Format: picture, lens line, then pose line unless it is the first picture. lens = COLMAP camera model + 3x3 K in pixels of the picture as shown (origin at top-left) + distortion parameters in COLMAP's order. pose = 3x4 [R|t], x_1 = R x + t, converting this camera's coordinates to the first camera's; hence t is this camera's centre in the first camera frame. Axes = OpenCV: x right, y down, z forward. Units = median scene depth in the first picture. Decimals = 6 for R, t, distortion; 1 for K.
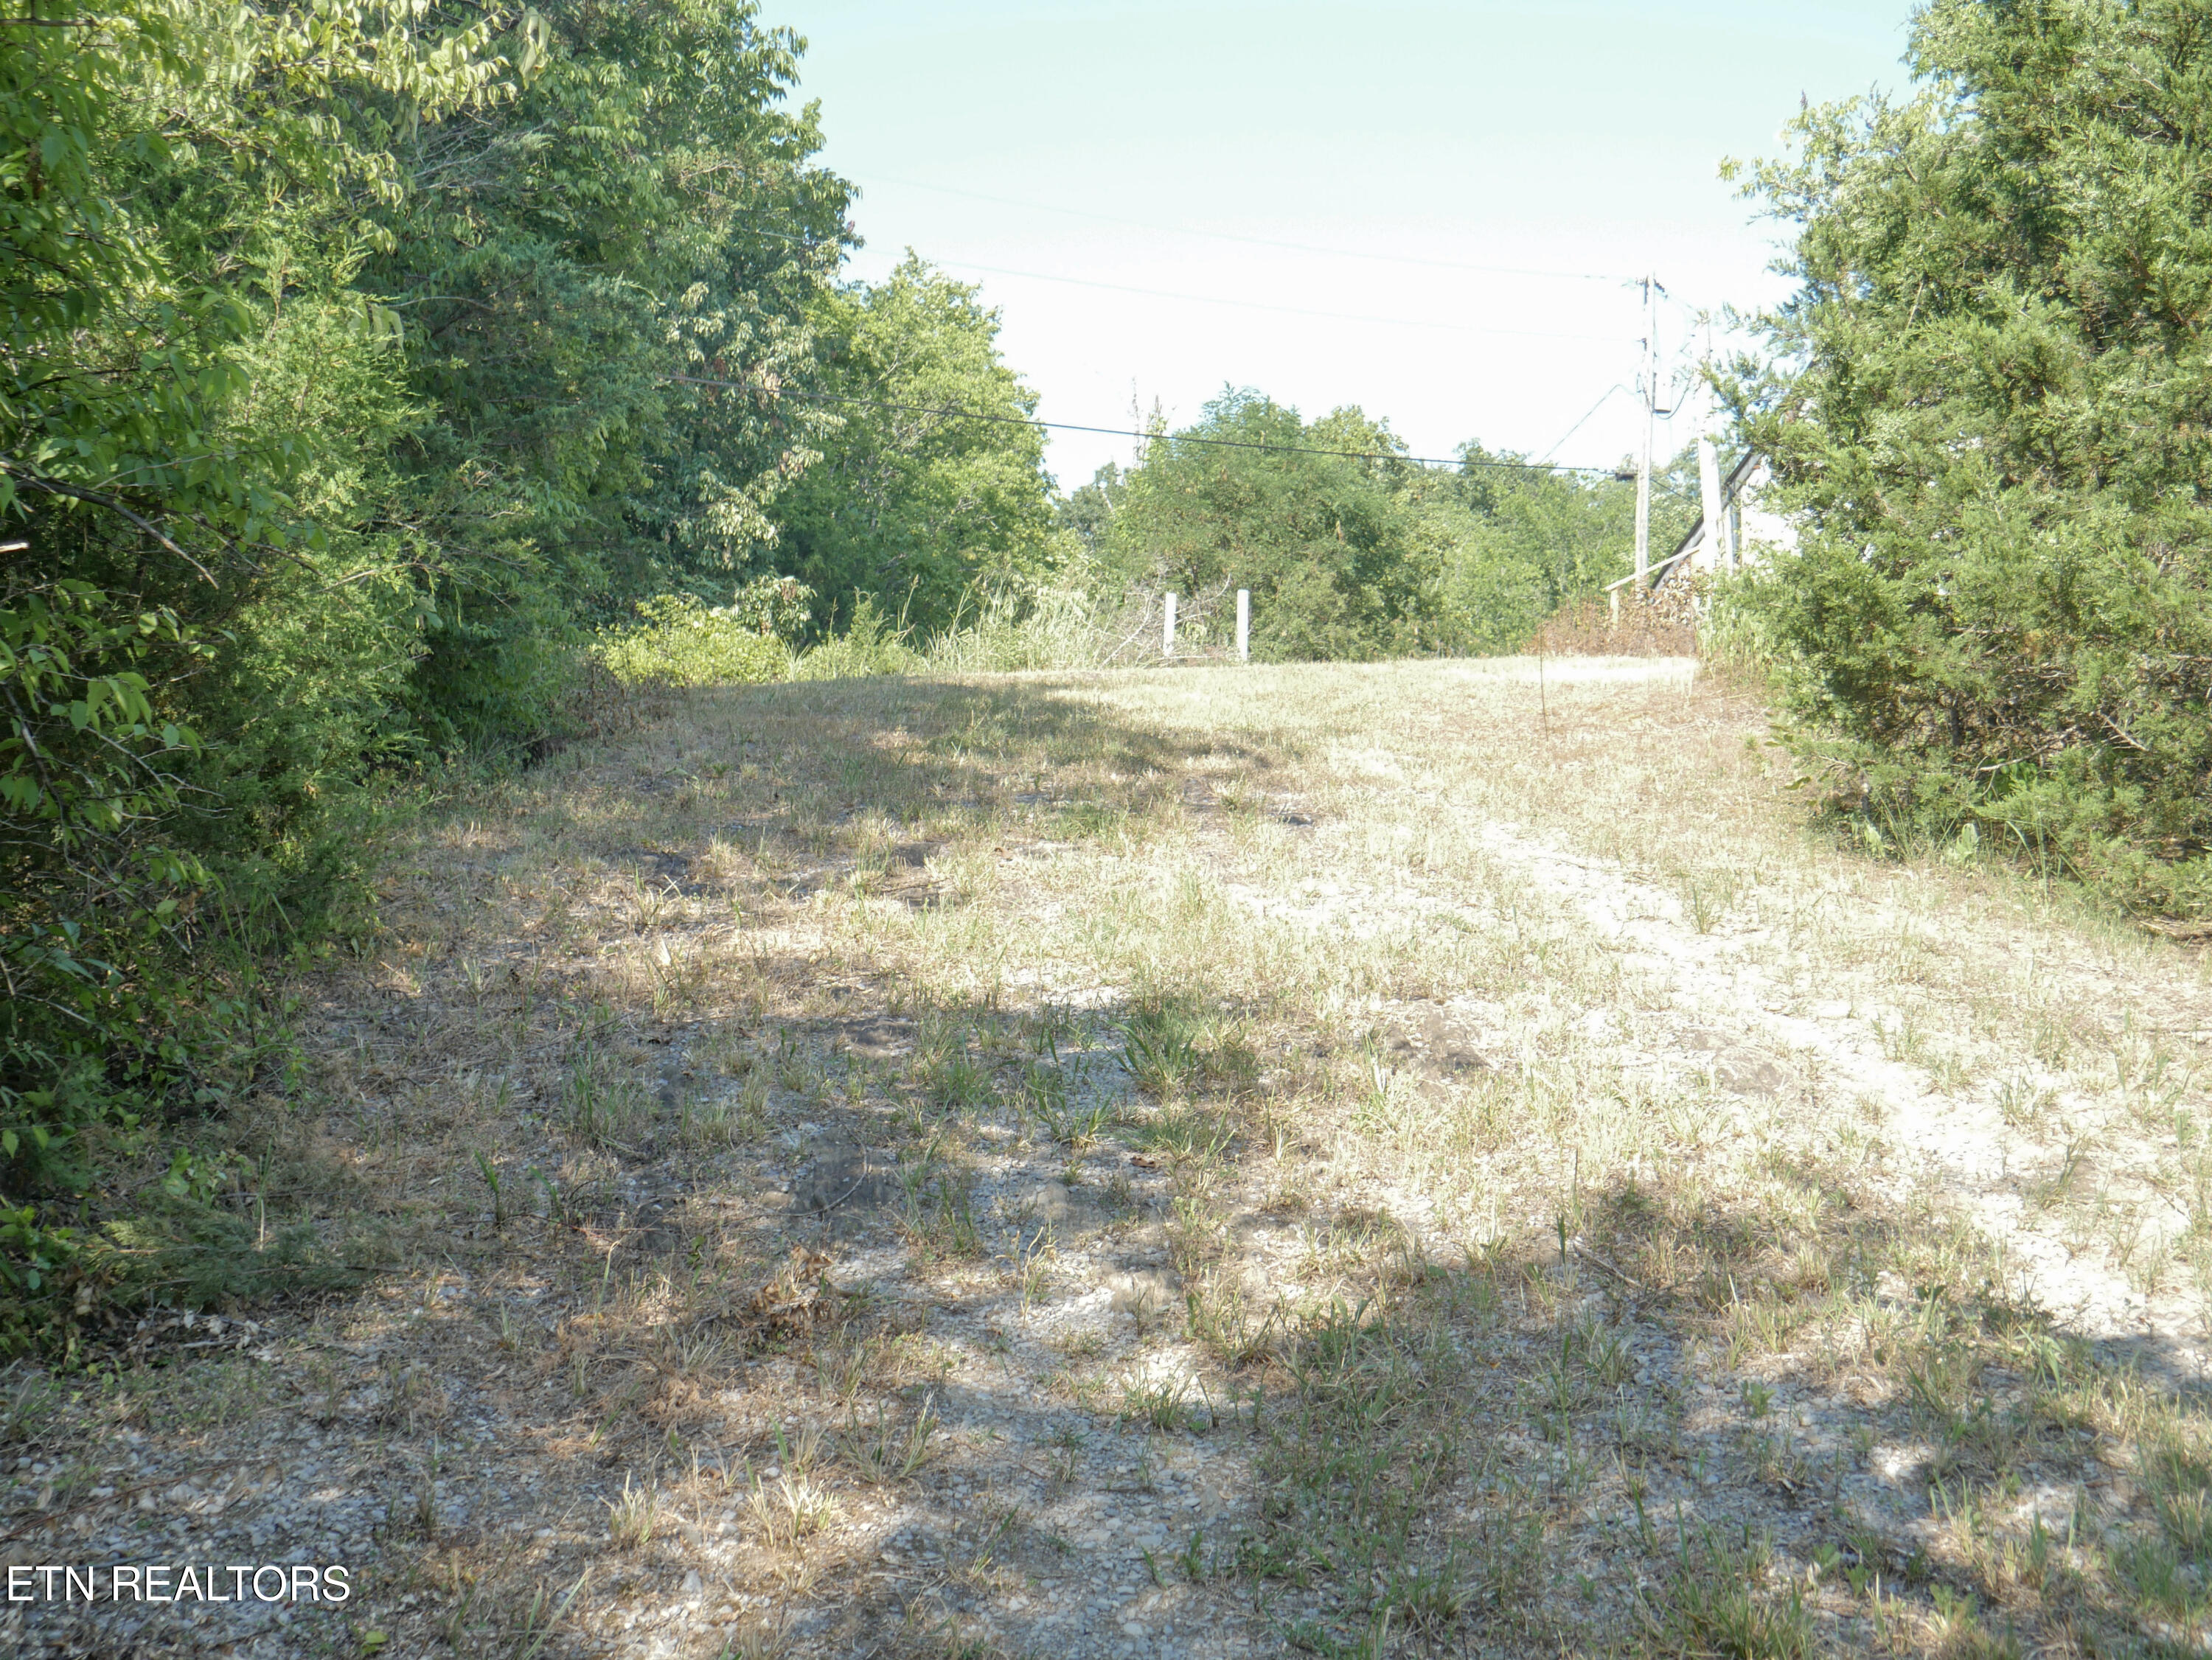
lens RADIAL K [[3069.8, 0, 1104.8], [0, 3069.8, 881.7], [0, 0, 1]] dist [0.150836, -0.431990]
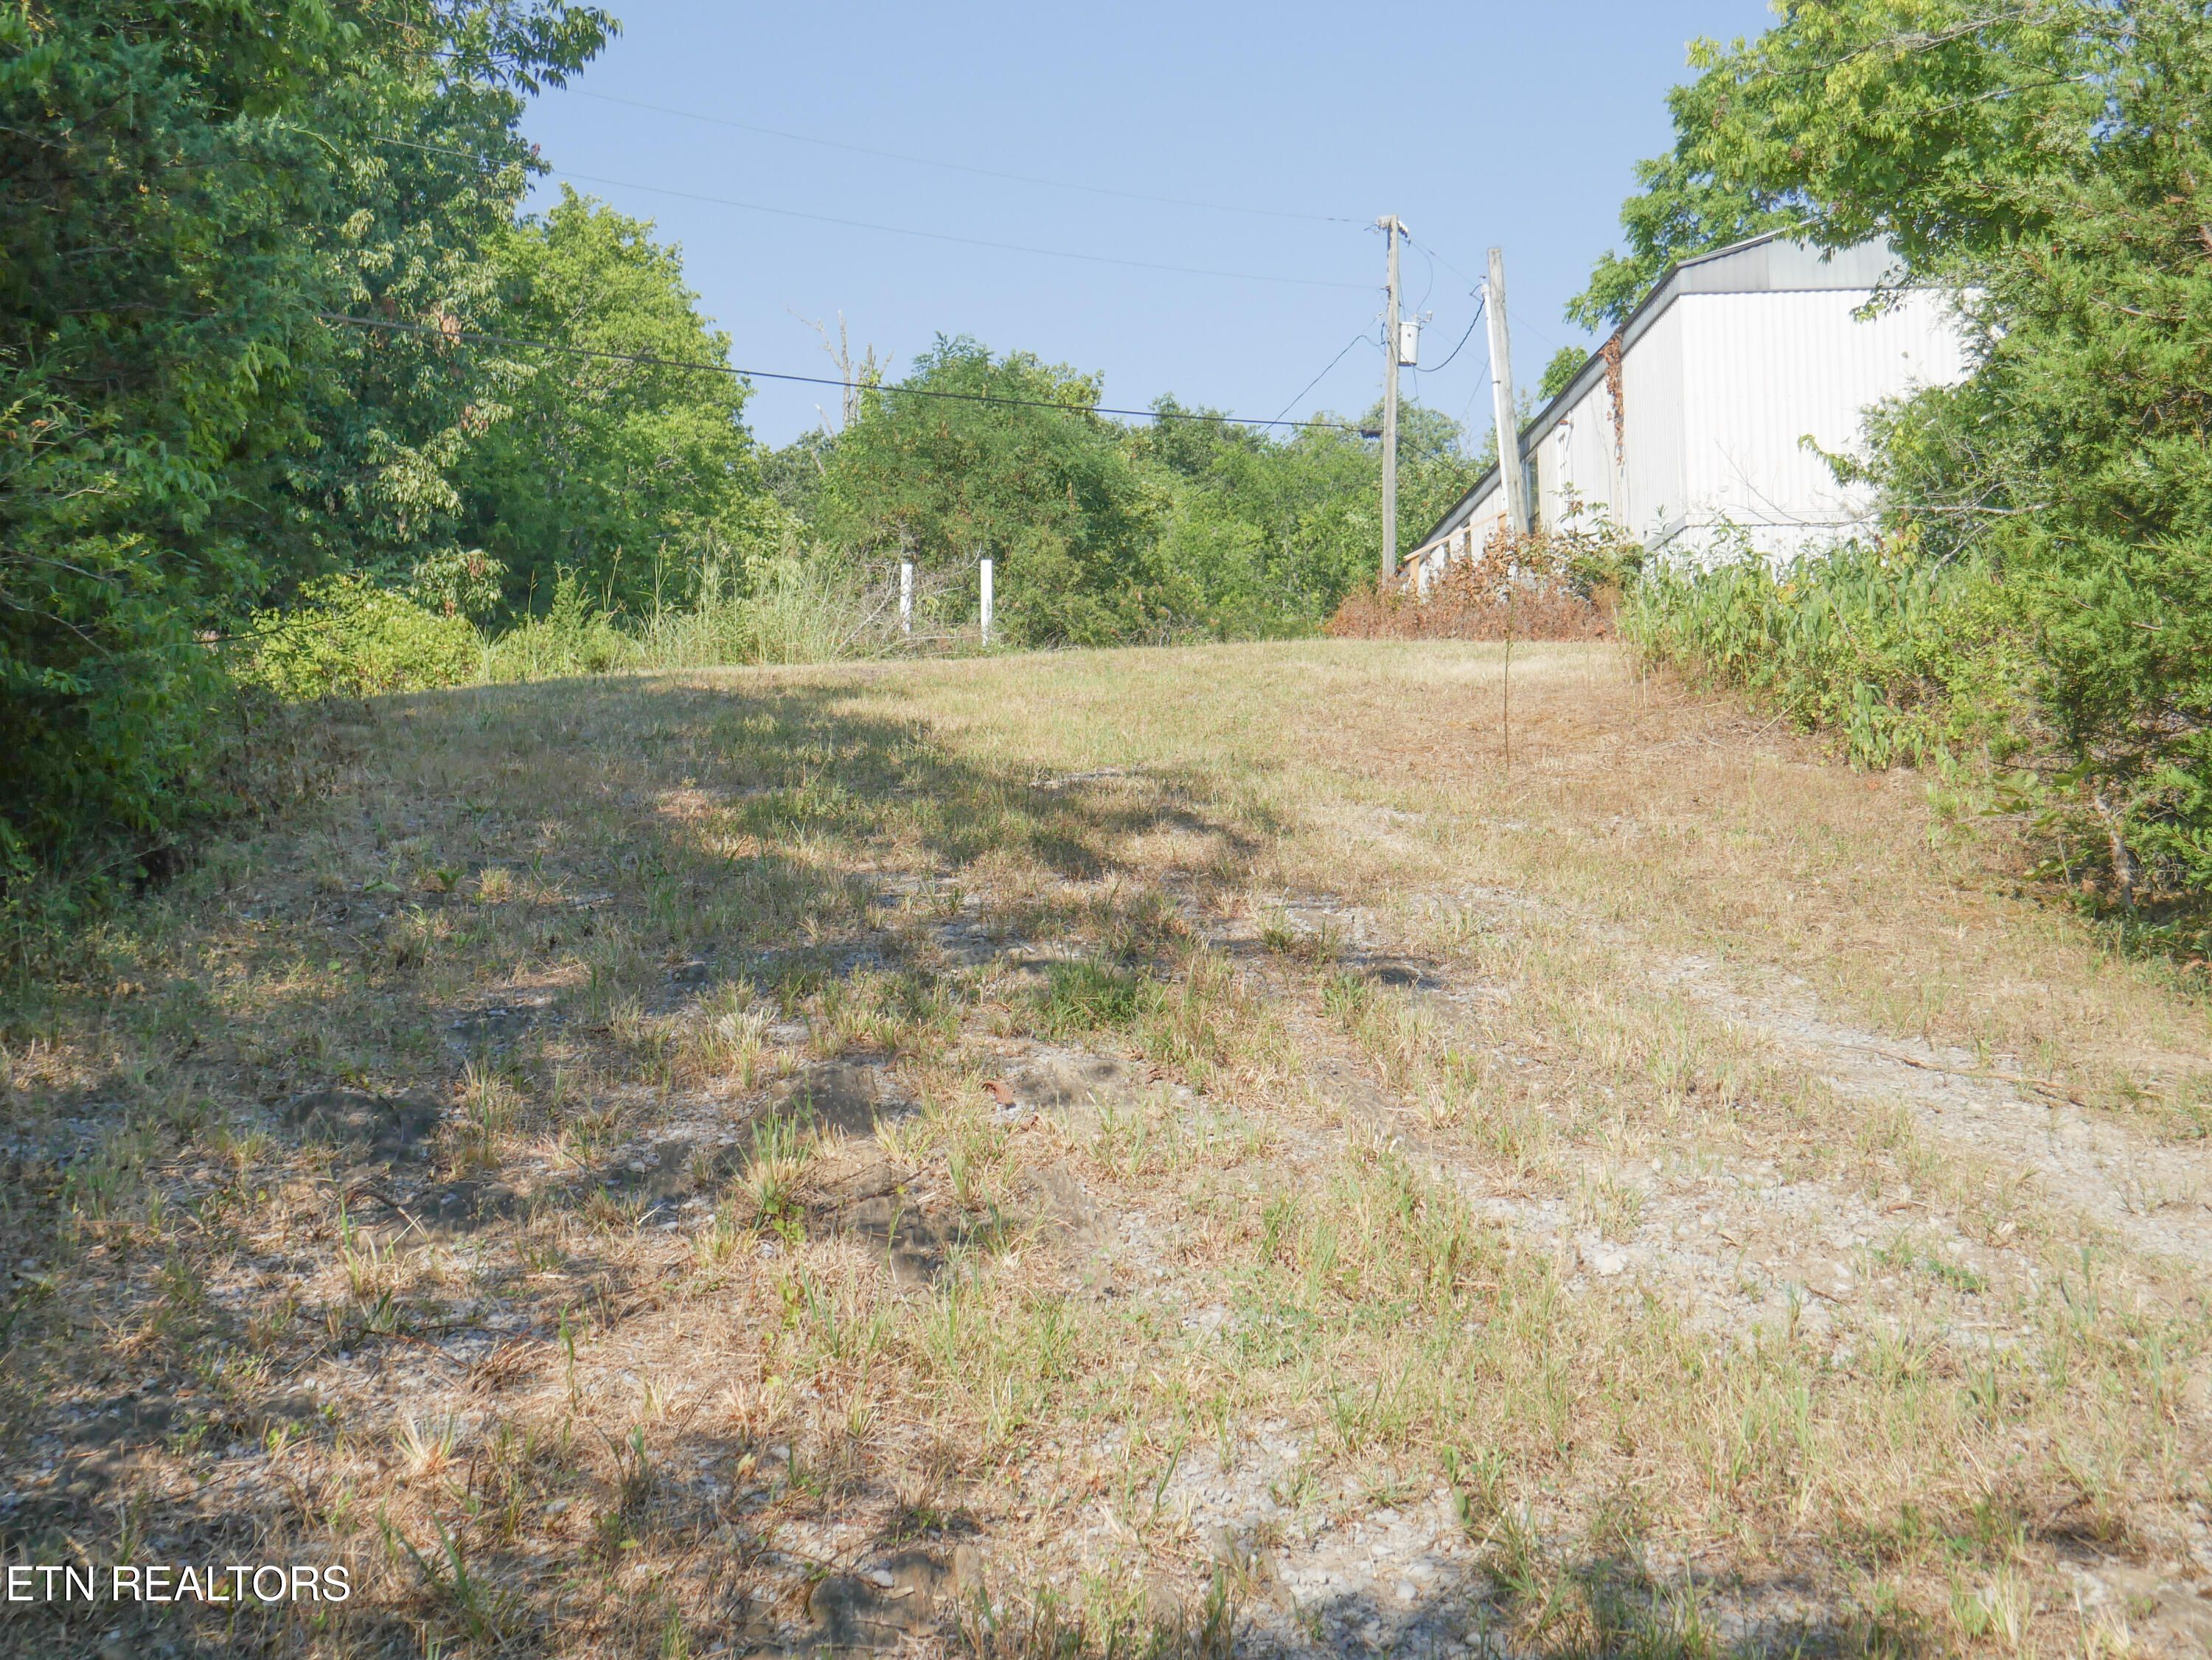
lens RADIAL K [[3069.8, 0, 1104.8], [0, 3069.8, 881.7], [0, 0, 1]] dist [0.150836, -0.431990]
pose [[0.994407, -0.019631, 0.103771, -0.018238], [0.018263, 0.999734, 0.014113, -0.014166], [-0.104020, -0.012138, 0.994501, 0.110926]]
